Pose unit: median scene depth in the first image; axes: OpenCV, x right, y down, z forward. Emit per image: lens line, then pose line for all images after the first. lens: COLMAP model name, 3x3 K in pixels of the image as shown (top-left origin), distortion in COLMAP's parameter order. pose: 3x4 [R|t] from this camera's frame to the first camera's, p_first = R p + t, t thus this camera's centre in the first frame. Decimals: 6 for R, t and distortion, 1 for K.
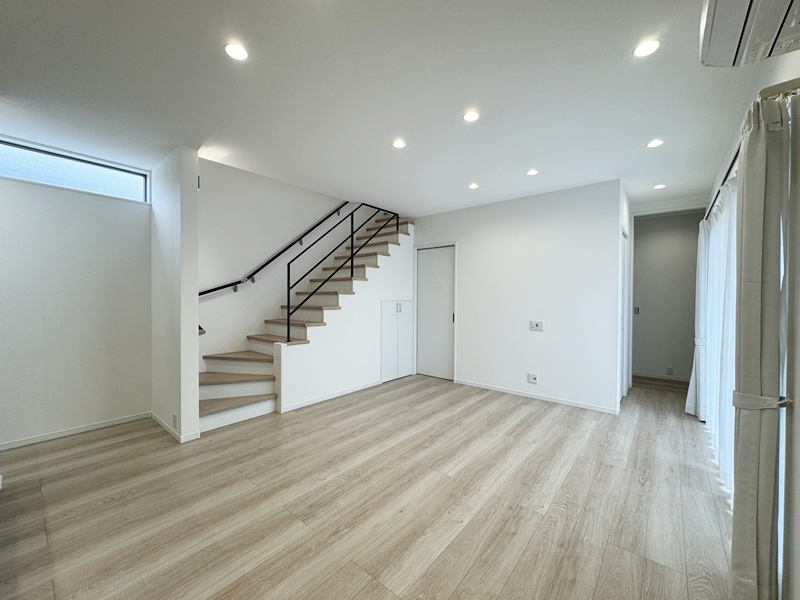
lens RADIAL K [[322.9, 0, 401.6], [0, 322.9, 298.4], [0, 0, 1]] dist [-0.003296, -0.000814]
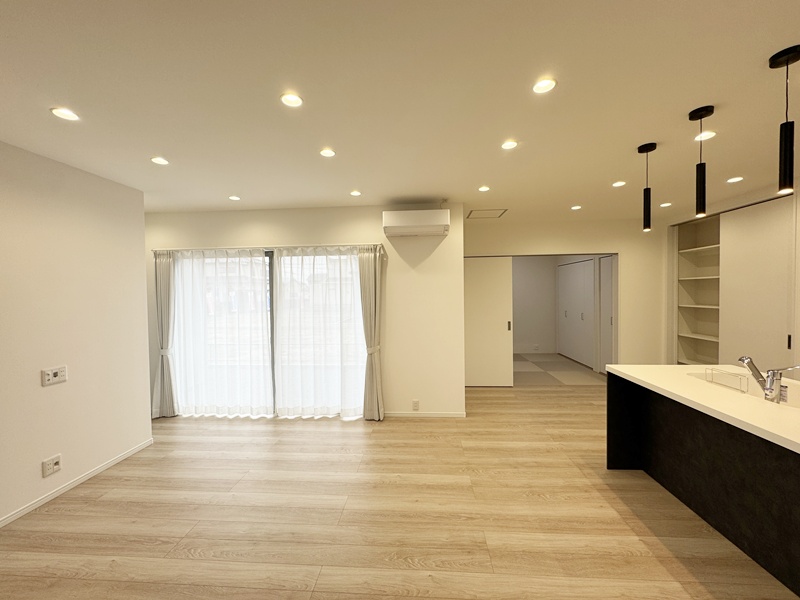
lens RADIAL K [[322.9, 0, 398.2], [0, 322.9, 298.9], [0, 0, 1]] dist [-0.003296, -0.000814]
pose [[-0.579967, -0.012531, 0.814544, -0.496763], [0.016138, 0.999509, 0.026867, -0.073505], [-0.814480, 0.028727, -0.579480, 0.914074]]
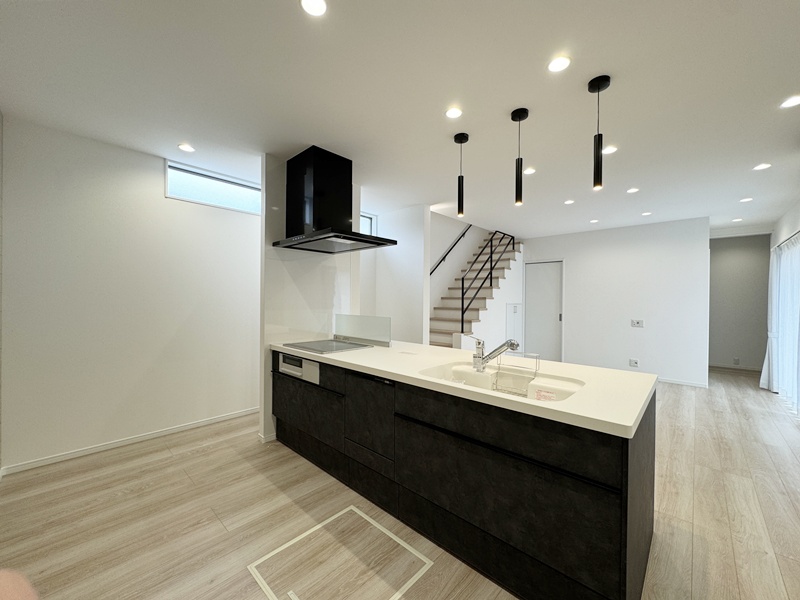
lens RADIAL K [[322.9, 0, 399.9], [0, 322.9, 299.6], [0, 0, 1]] dist [-0.003296, -0.000814]
pose [[0.998434, 0.002123, -0.055895, -0.539749], [-0.002238, 0.999995, -0.002000, -0.008497], [0.055891, 0.002122, 0.998435, -0.421813]]
